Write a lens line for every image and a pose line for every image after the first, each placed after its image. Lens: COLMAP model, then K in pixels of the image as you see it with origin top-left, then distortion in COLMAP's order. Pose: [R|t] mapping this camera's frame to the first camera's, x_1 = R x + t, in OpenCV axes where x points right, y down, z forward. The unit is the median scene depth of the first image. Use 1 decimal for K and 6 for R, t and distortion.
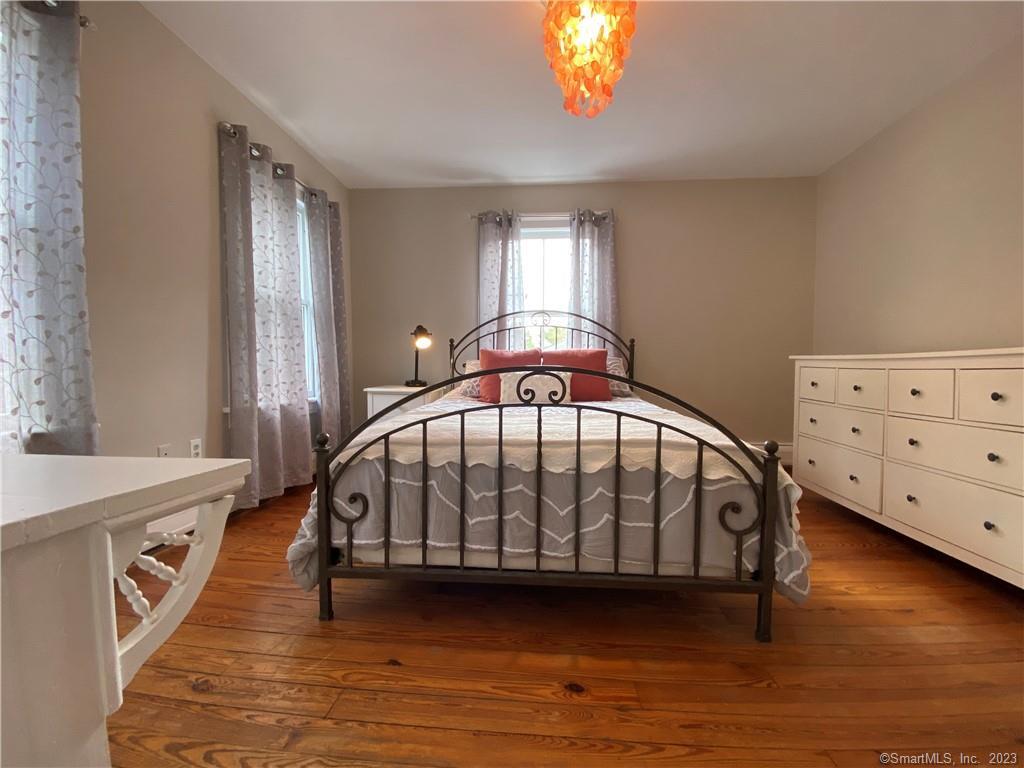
lens RADIAL K [[416.8, 0, 512.5], [0, 416.8, 390.1], [0, 0, 1]] dist [-0.008733, -0.001507]
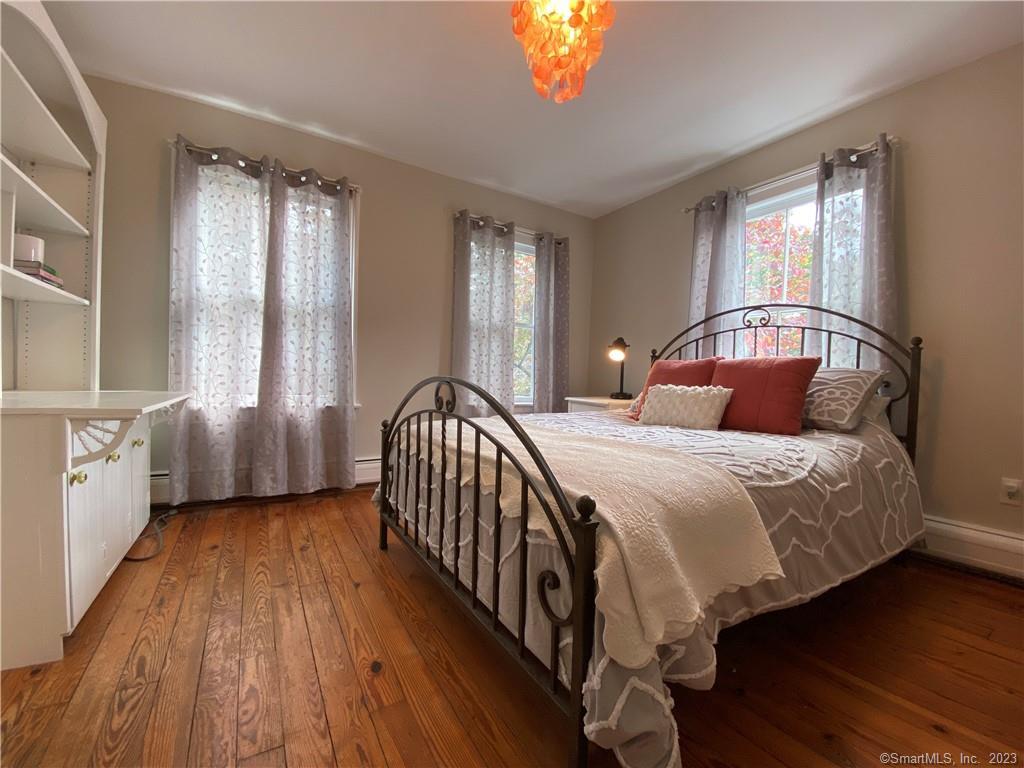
lens RADIAL K [[416.8, 0, 508.7], [0, 416.8, 384.3], [0, 0, 1]] dist [-0.008733, -0.001507]
pose [[0.590210, 0.027593, -0.806778, 0.469346], [-0.062676, 0.997965, -0.011720, -0.015958], [0.804813, 0.057483, 0.590739, 0.224548]]
